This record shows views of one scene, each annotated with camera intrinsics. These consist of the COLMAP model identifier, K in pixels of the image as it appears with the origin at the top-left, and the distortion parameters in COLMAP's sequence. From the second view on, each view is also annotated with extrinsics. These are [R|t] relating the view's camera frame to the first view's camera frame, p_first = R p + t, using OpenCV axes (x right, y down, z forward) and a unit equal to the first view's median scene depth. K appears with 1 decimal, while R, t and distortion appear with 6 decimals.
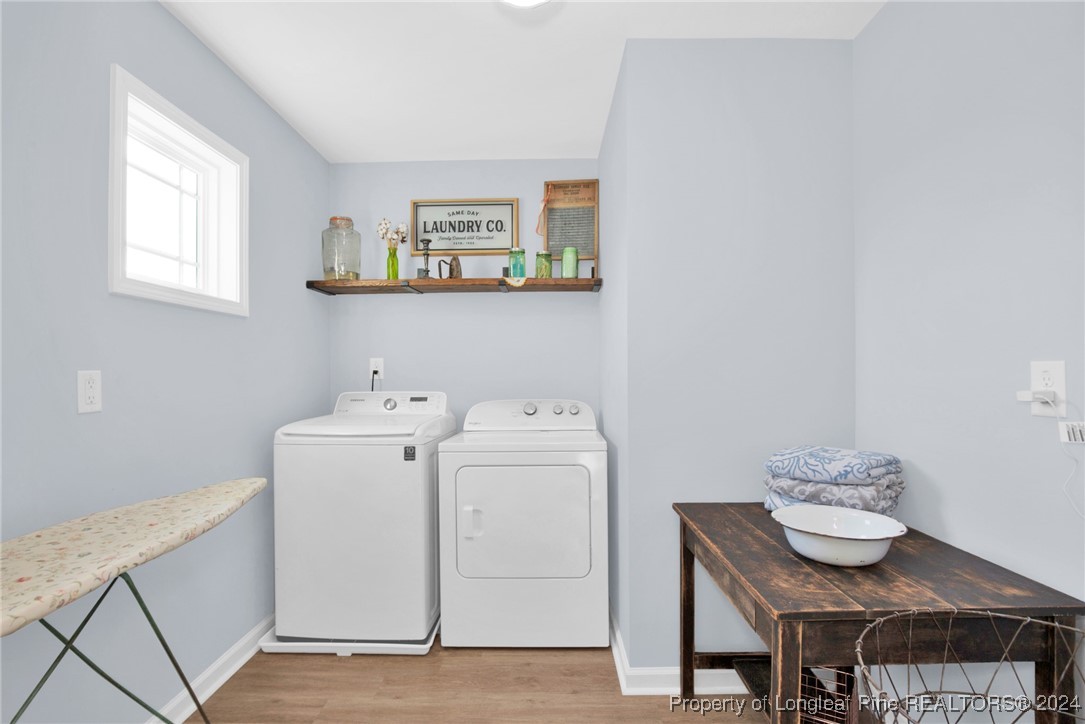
lens RADIAL K [[504.1, 0, 542.1], [0, 504.1, 365.1], [0, 0, 1]] dist [-0.004859, 0.000482]
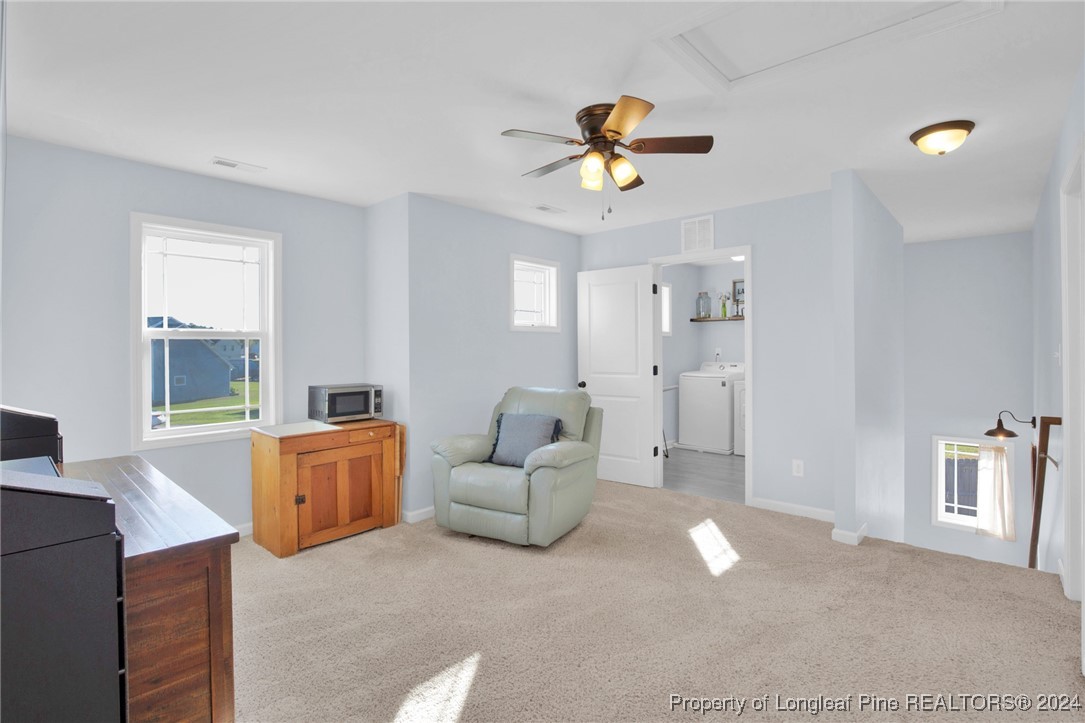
lens RADIAL K [[504.1, 0, 544.0], [0, 504.1, 356.1], [0, 0, 1]] dist [-0.004859, 0.000482]
pose [[0.740471, 0.013022, -0.671962, 0.704244], [0.003950, 0.999711, 0.023727, -0.038941], [0.672077, -0.020224, 0.740205, -1.396795]]
